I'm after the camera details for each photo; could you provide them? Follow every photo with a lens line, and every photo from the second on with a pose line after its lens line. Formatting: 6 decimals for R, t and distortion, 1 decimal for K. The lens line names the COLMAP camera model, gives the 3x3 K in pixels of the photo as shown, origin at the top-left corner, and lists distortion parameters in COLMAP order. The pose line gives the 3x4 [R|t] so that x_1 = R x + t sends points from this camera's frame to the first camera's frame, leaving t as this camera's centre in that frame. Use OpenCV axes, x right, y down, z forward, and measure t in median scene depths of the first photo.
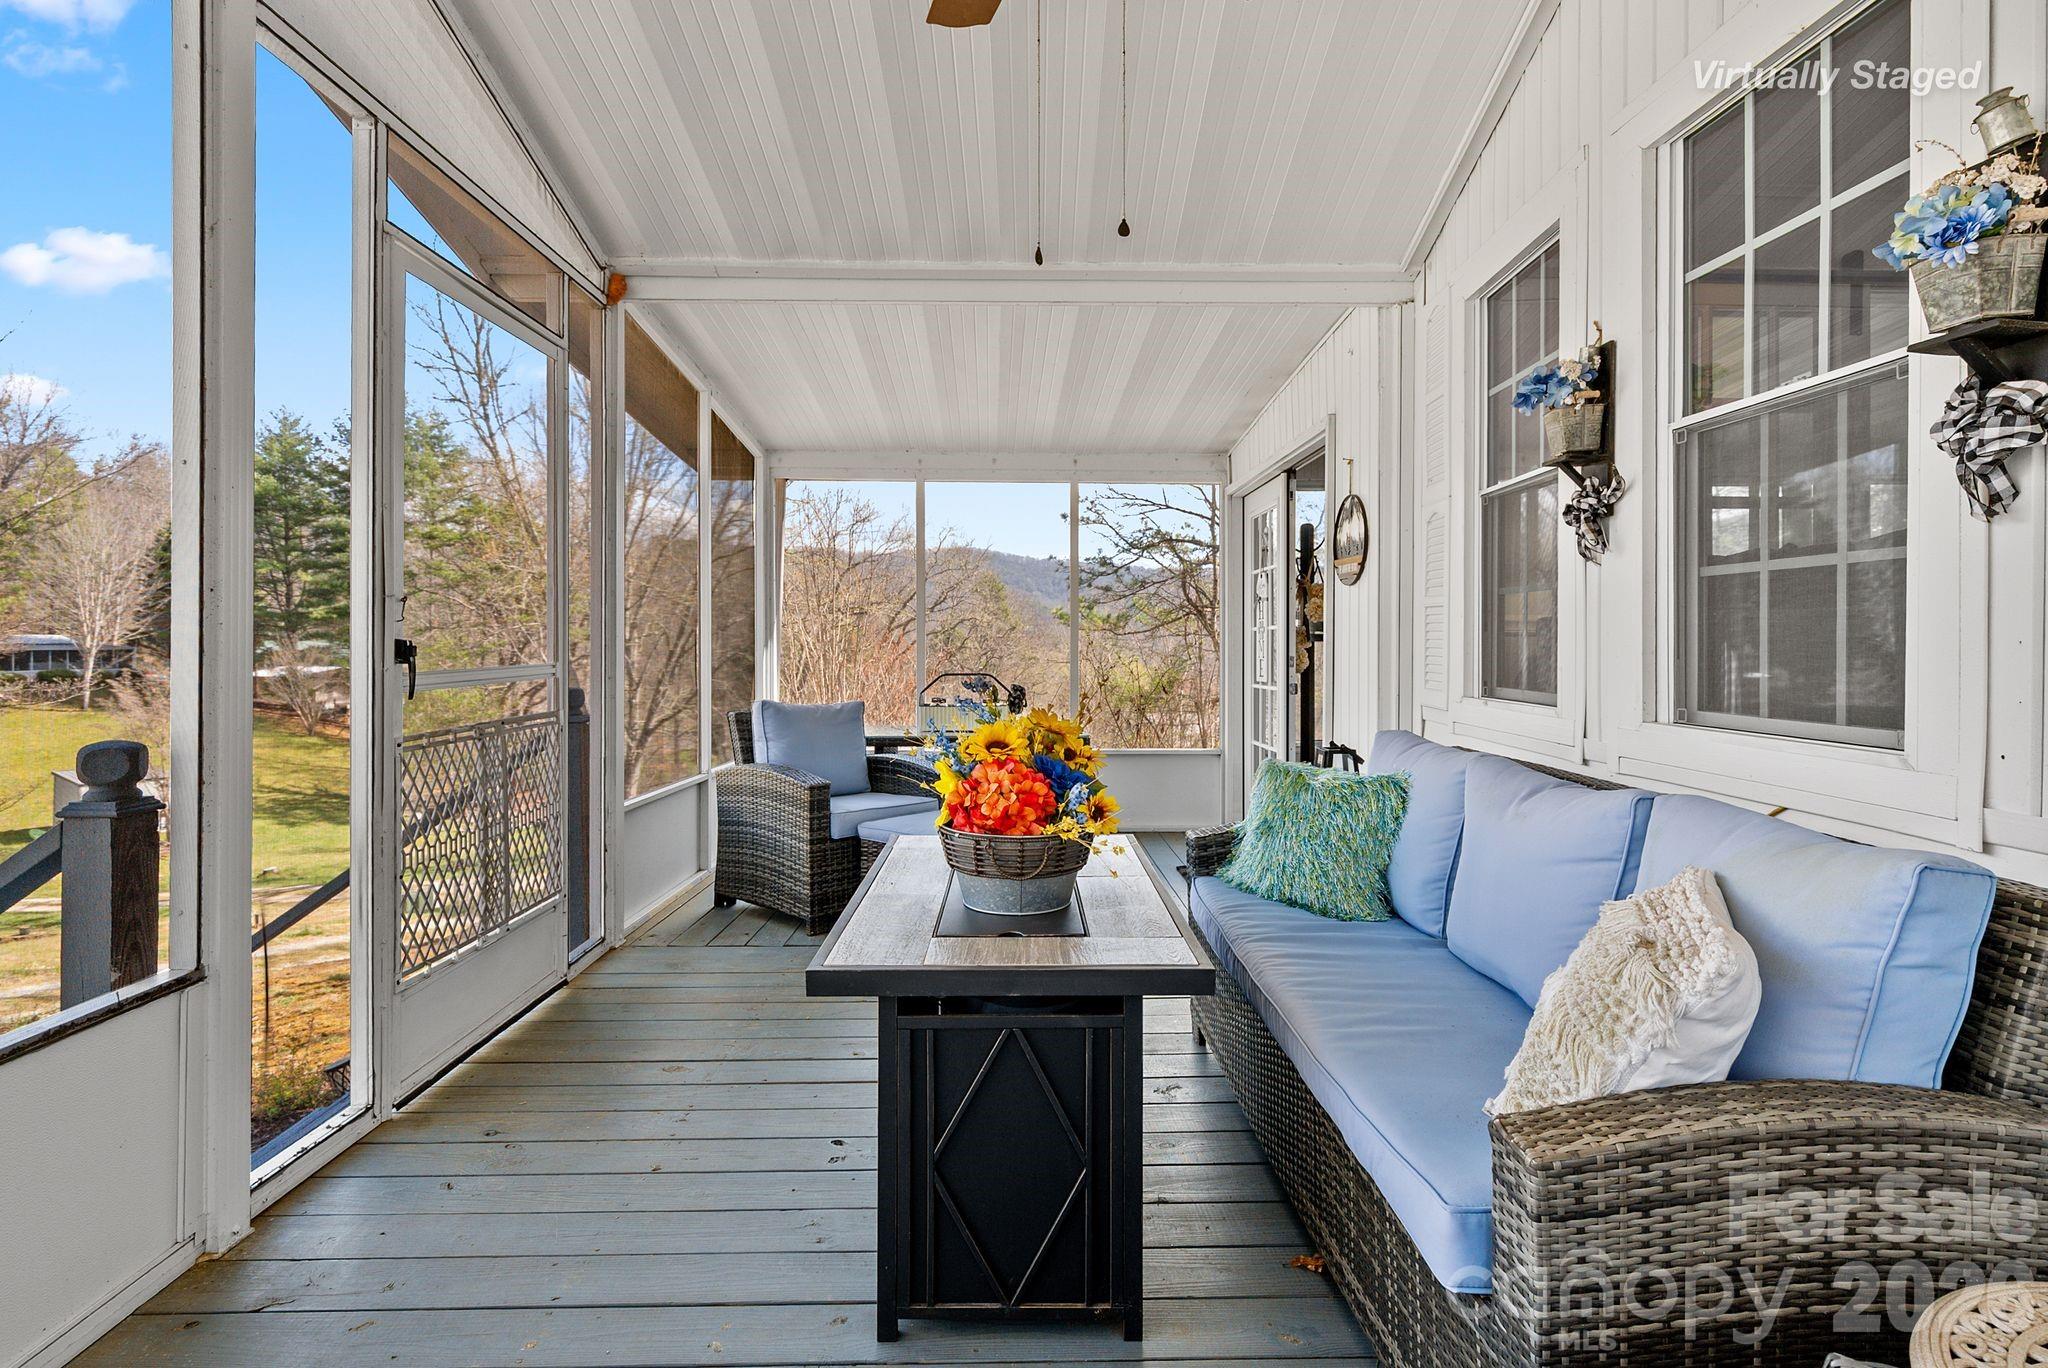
lens RADIAL K [[1018.0, 0, 1026.9], [0, 1018.0, 650.7], [0, 0, 1]] dist [0.001357, 0.001864]
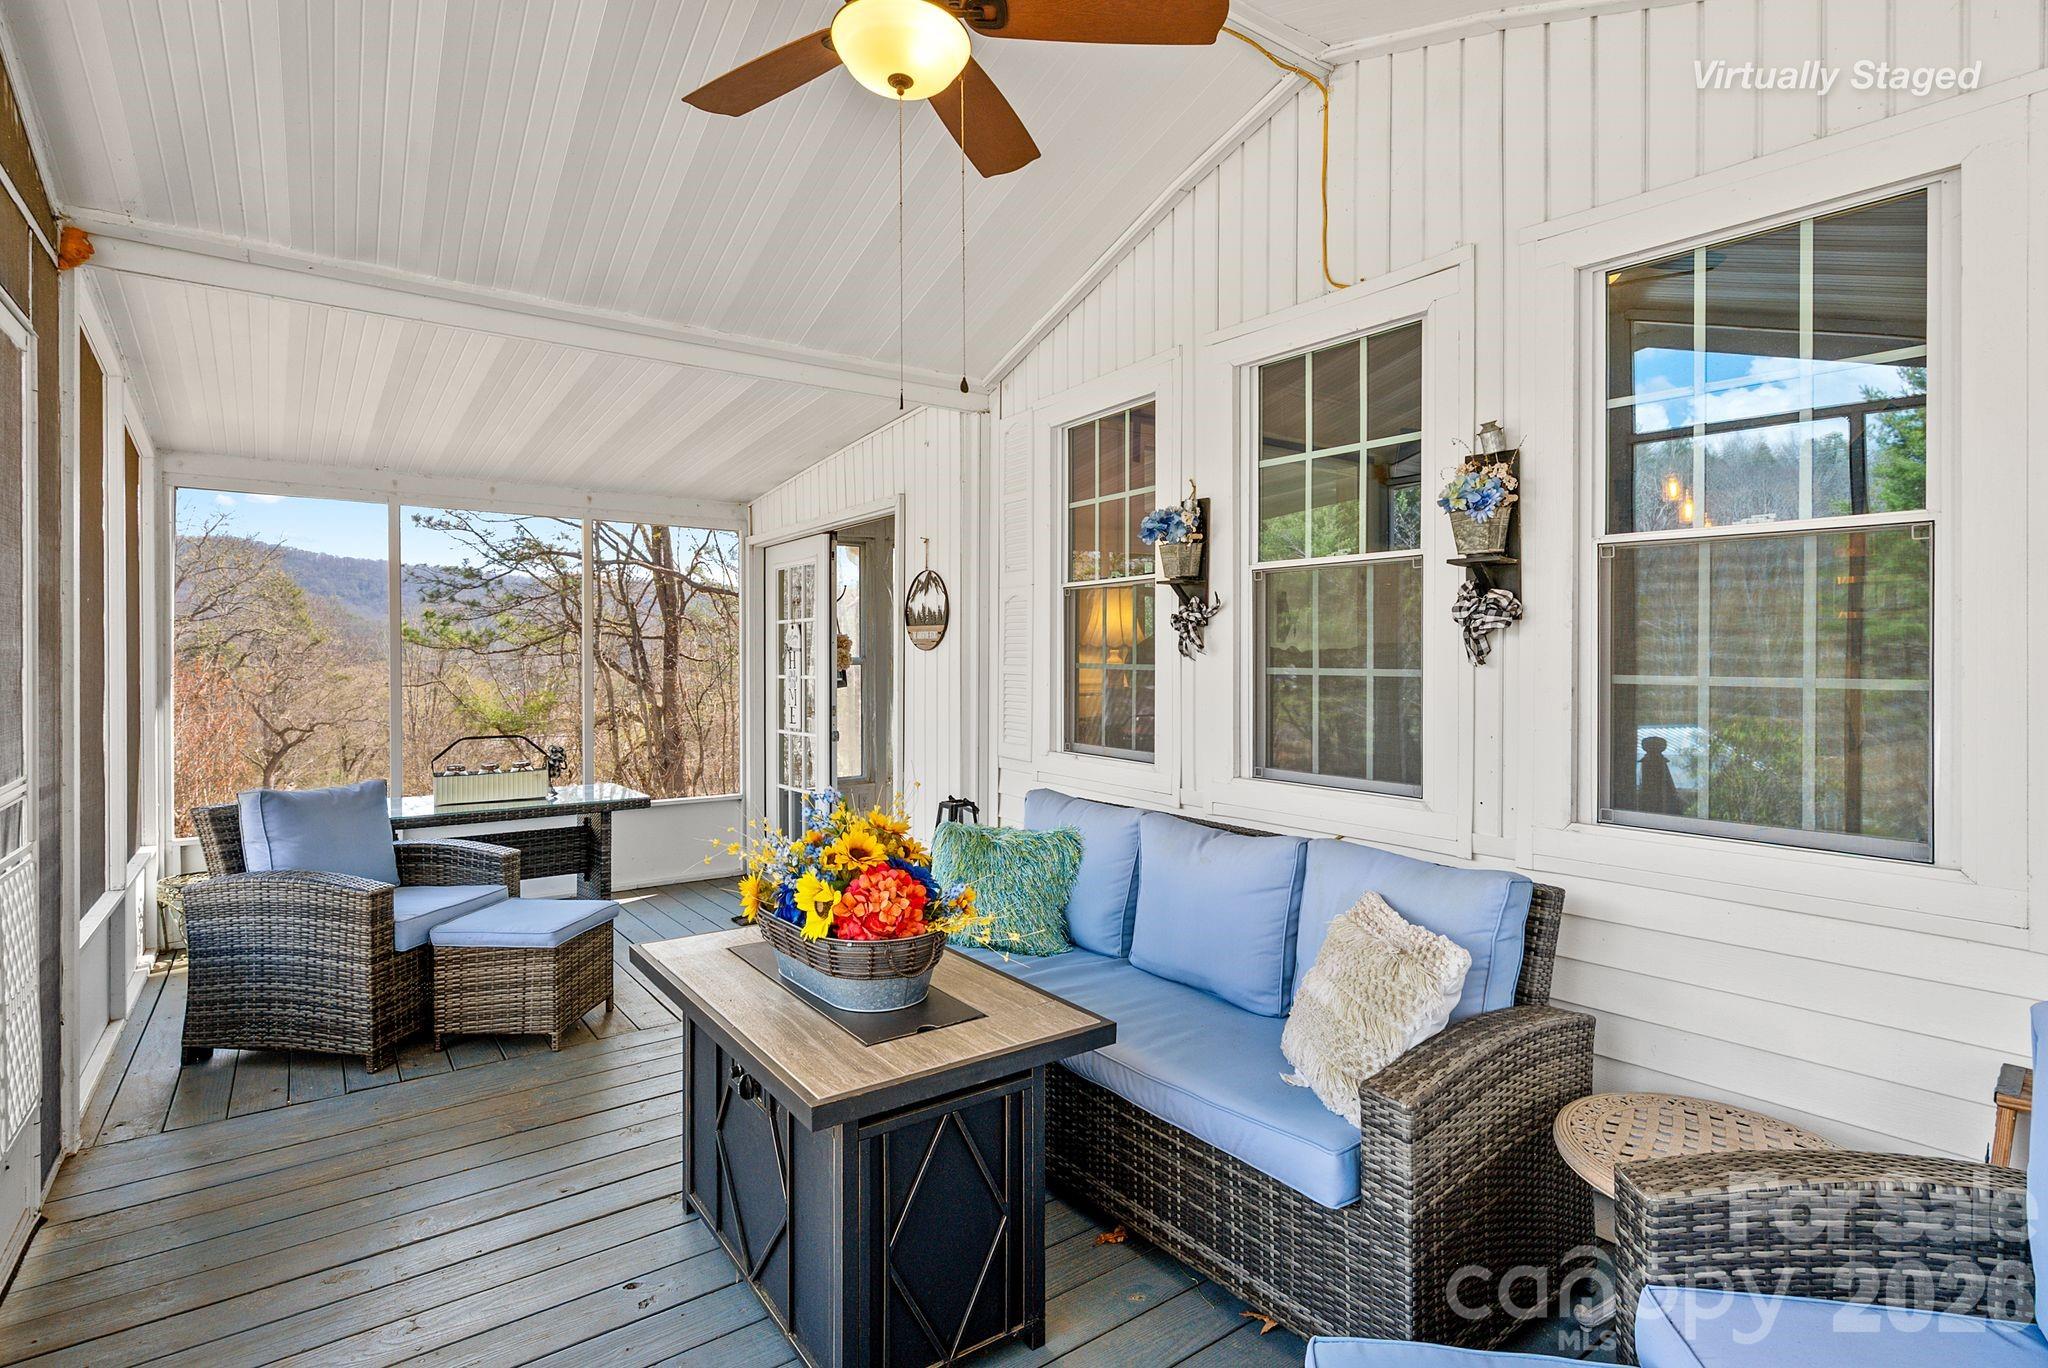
lens RADIAL K [[1018.0, 0, 1015.5], [0, 1018.0, 668.3], [0, 0, 1]] dist [0.001357, 0.001864]
pose [[0.819677, -0.009878, 0.572741, -0.409959], [0.006204, 0.999946, 0.008366, -0.087538], [-0.572793, -0.003304, 0.819693, 0.028665]]
